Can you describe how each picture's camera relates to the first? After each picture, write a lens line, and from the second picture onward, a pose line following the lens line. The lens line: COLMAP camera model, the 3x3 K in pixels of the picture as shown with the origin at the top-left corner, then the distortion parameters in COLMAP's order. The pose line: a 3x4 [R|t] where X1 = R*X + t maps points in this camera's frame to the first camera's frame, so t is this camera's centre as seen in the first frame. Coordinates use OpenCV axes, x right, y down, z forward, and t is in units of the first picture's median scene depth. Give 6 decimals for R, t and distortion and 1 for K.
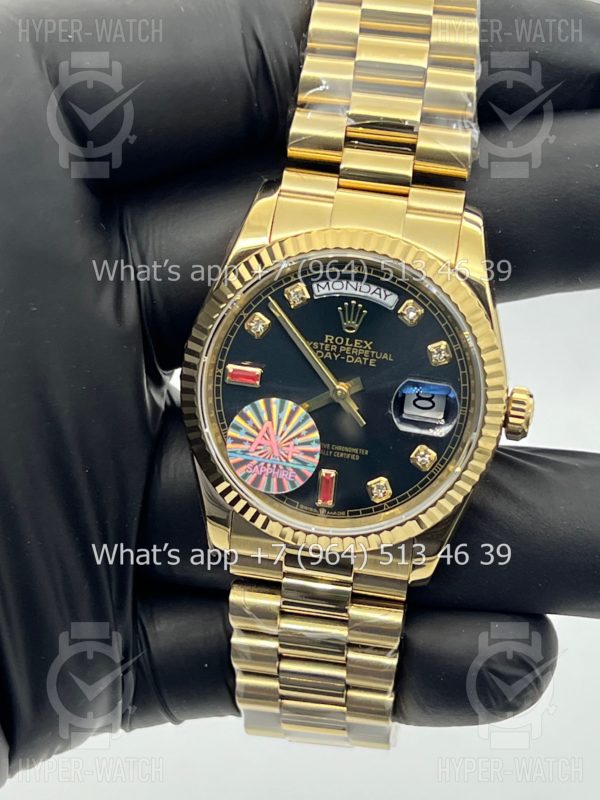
lens RADIAL K [[1897.1, 0, 301.2], [0, 1897.1, 405.6], [0, 0, 1]] dist [0.281142, 0.000000]
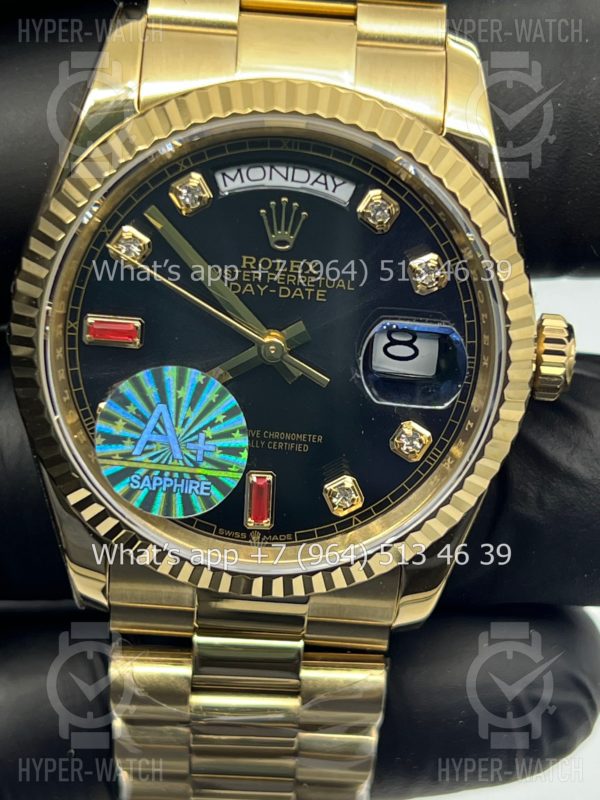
lens RADIAL K [[1897.1, 0, 295.7], [0, 1897.1, 395.2], [0, 0, 1]] dist [0.281142, 0.000000]
pose [[0.992486, -0.076895, 0.095176, -0.032028], [0.068510, 0.993722, 0.088446, -0.045589], [-0.101379, -0.081261, 0.991524, 0.382168]]
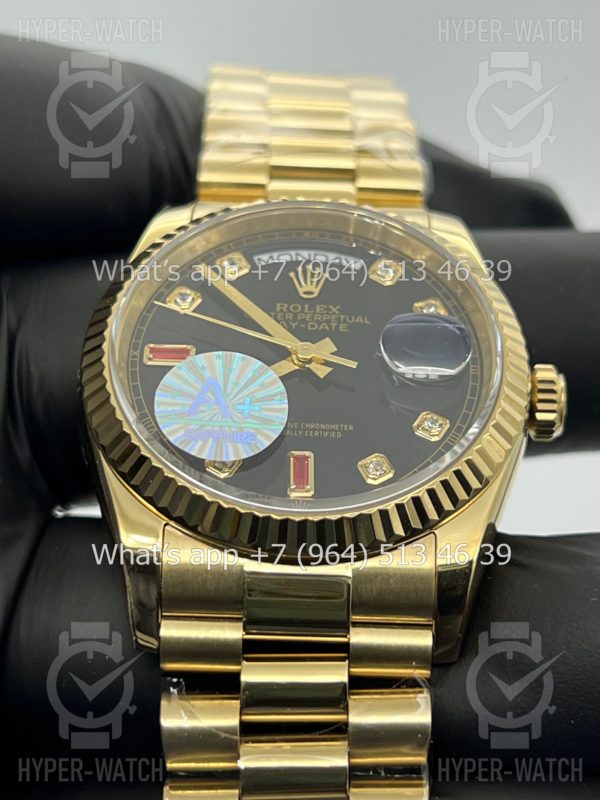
lens RADIAL K [[1897.1, 0, 306.2], [0, 1897.1, 400.1], [0, 0, 1]] dist [0.281142, 0.000000]
pose [[0.988159, -0.023501, 0.151626, -0.089296], [0.119886, 0.735000, -0.667384, 0.488371], [-0.095761, 0.677659, 0.729114, 0.479336]]
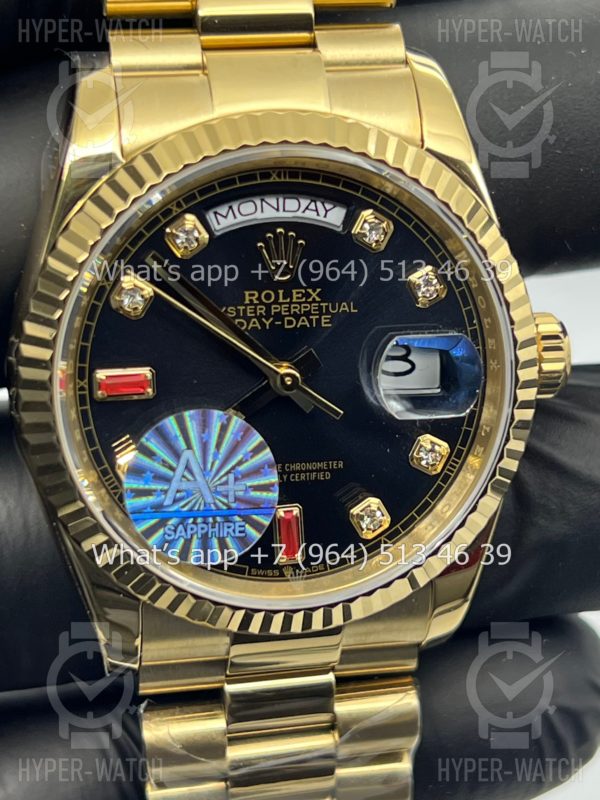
lens RADIAL K [[1897.1, 0, 296.8], [0, 1897.1, 397.5], [0, 0, 1]] dist [0.281142, 0.000000]
pose [[0.946721, -0.204328, 0.248937, -0.130131], [0.192514, 0.978709, 0.071186, -0.044093], [-0.258182, -0.019469, 0.965900, 0.402551]]
